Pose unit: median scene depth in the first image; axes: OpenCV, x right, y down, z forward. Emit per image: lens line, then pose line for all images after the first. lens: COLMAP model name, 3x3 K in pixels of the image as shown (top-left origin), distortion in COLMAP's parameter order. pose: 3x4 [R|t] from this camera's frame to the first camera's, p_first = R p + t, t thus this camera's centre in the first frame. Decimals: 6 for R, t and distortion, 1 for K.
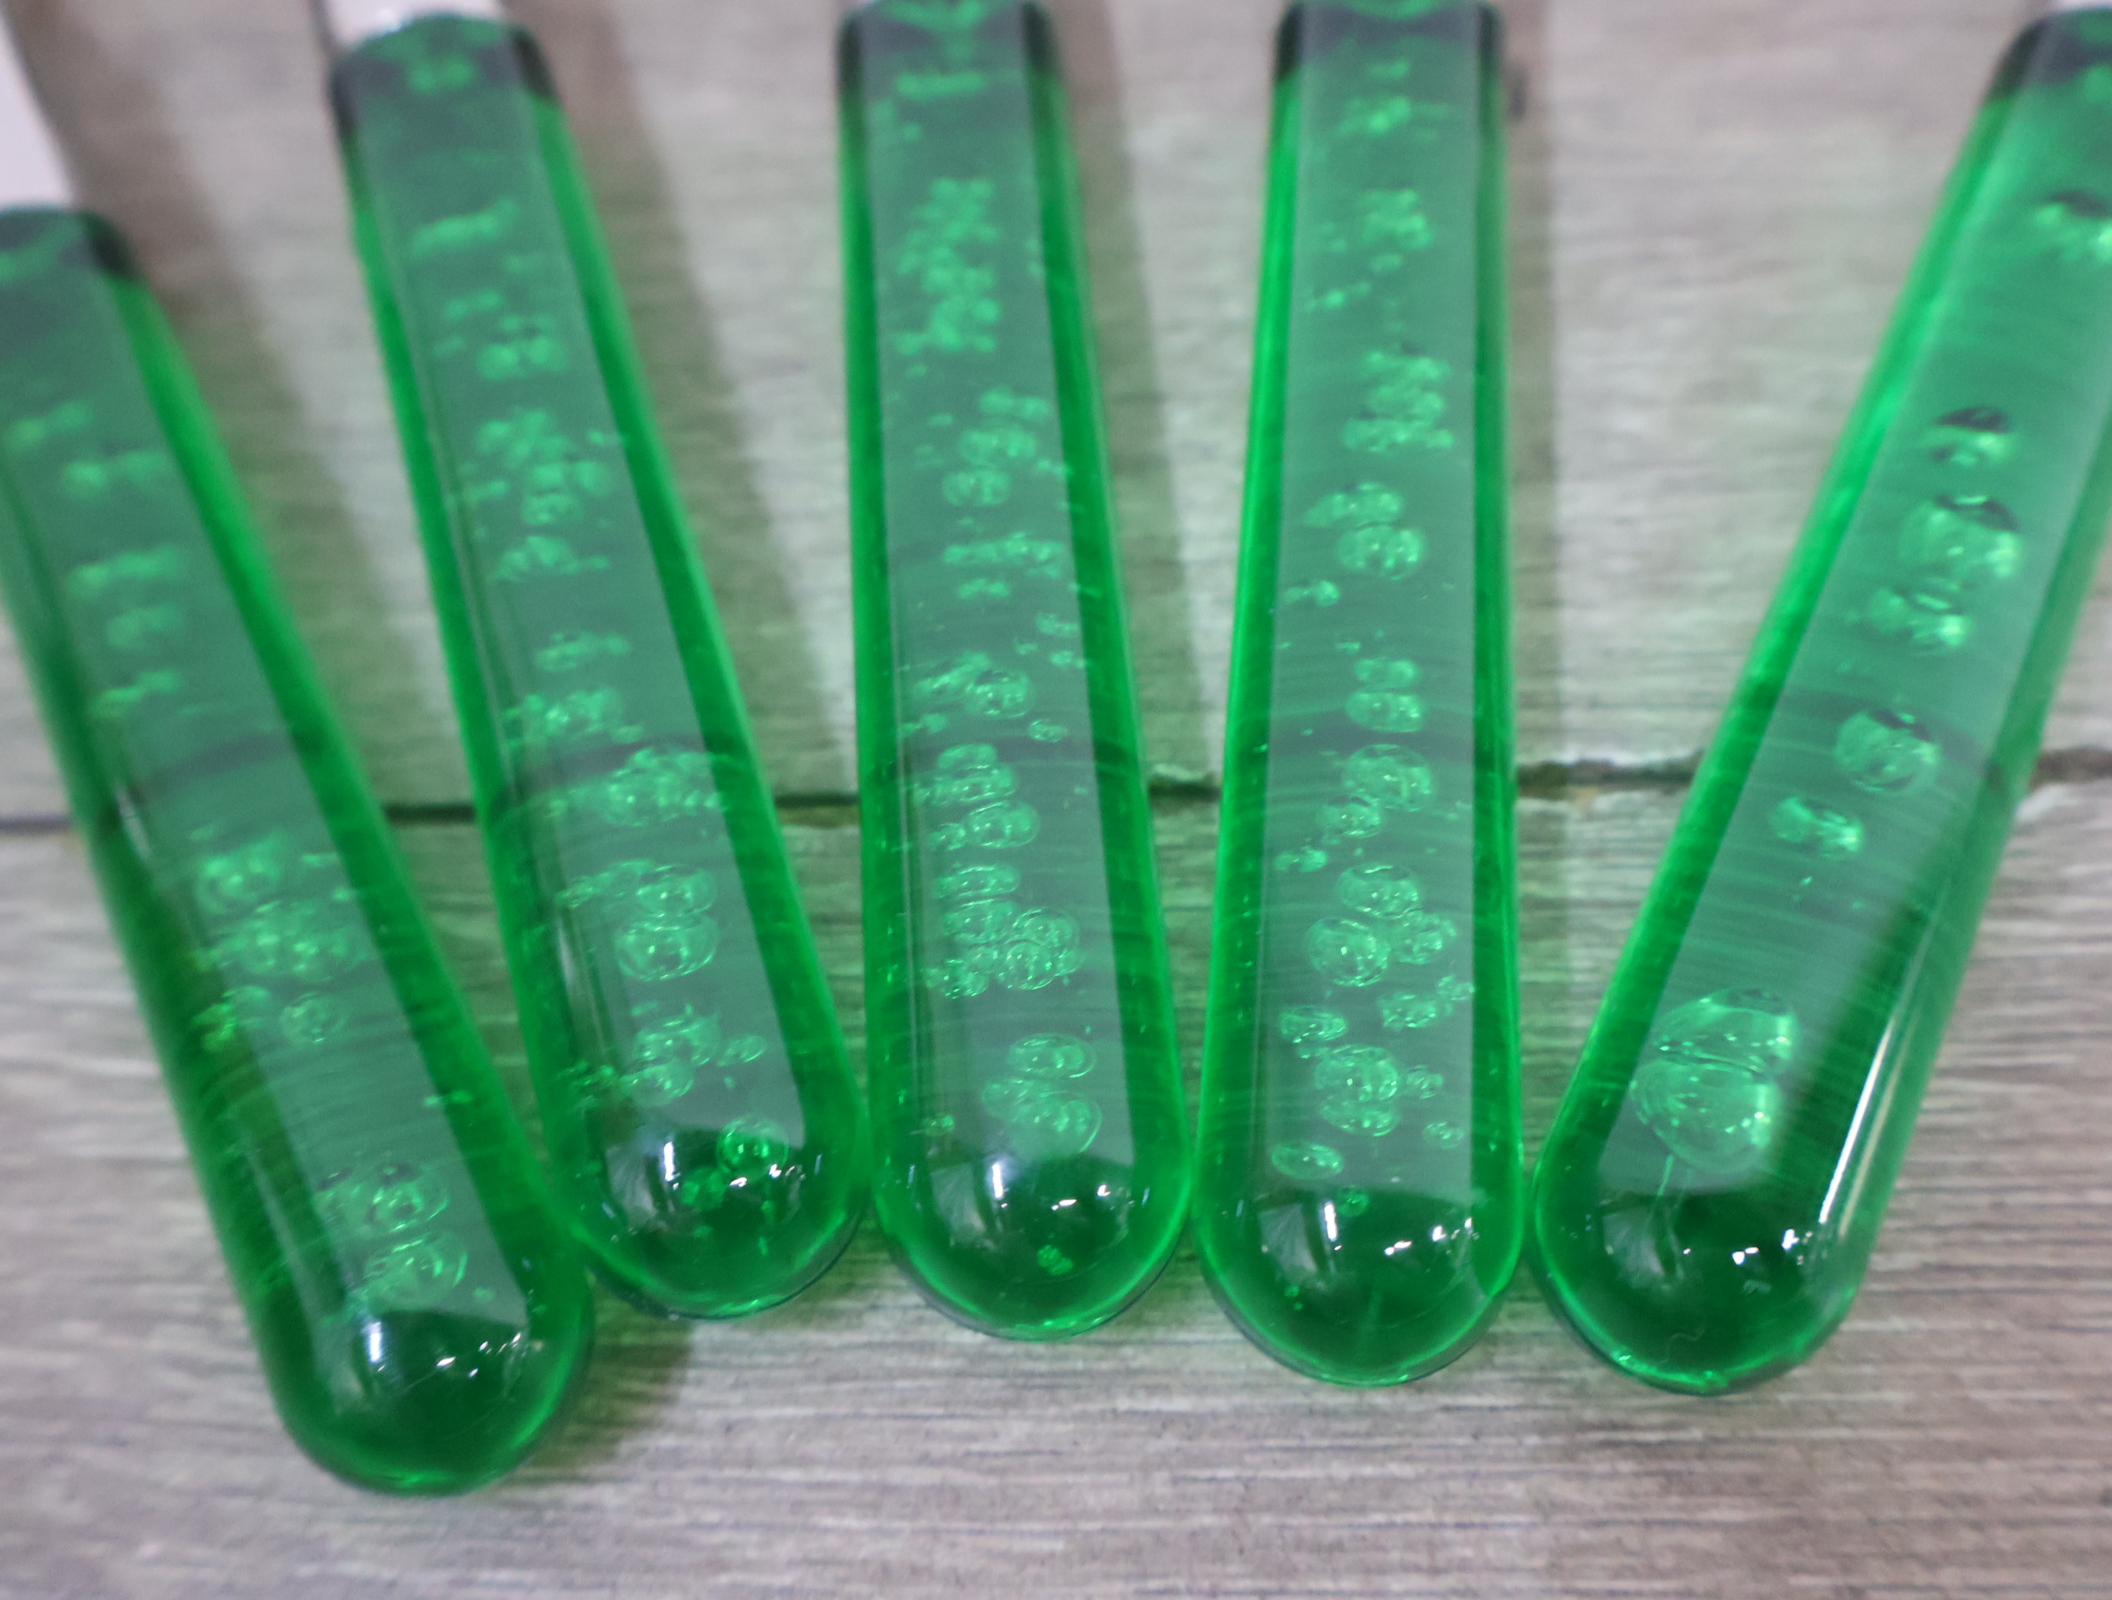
lens RADIAL K [[2364.9, 0, 1054.4], [0, 2364.9, 794.1], [0, 0, 1]] dist [0.010915, 0.000000]
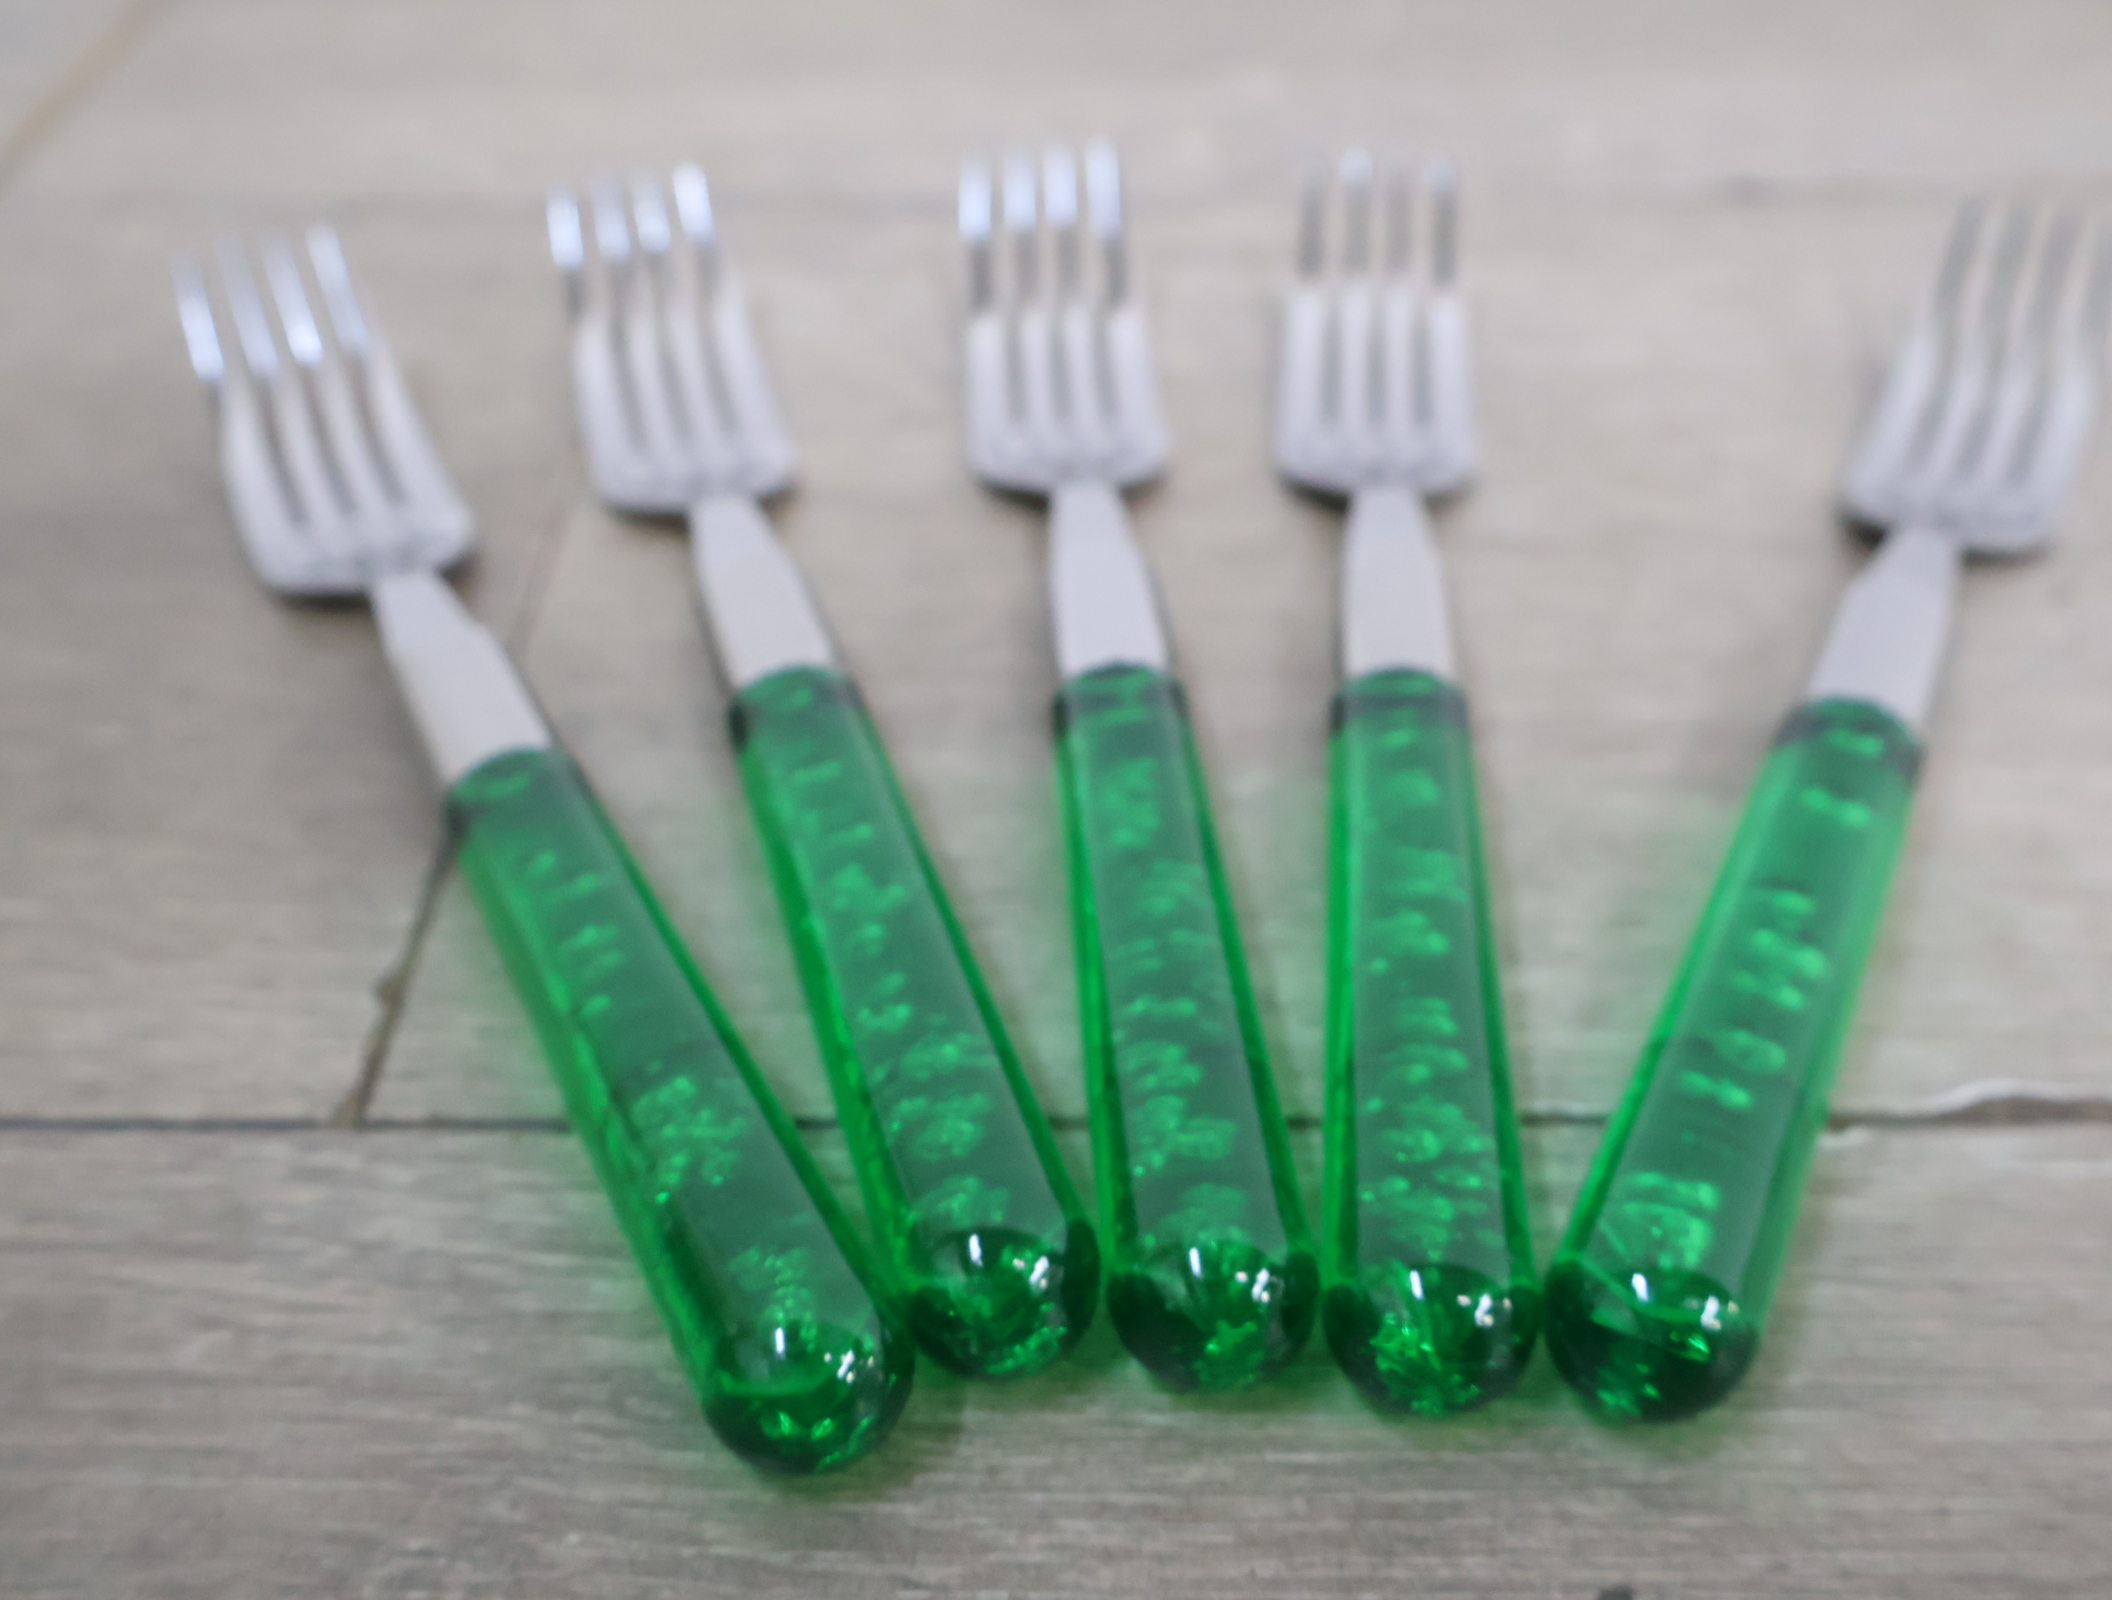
lens RADIAL K [[2364.9, 0, 1058.4], [0, 2364.9, 804.8], [0, 0, 1]] dist [0.010915, 0.000000]
pose [[0.997574, 0.055109, 0.042542, -0.182344], [-0.029607, 0.888873, -0.457196, 0.568216], [-0.063010, 0.454827, 0.888348, -0.450805]]
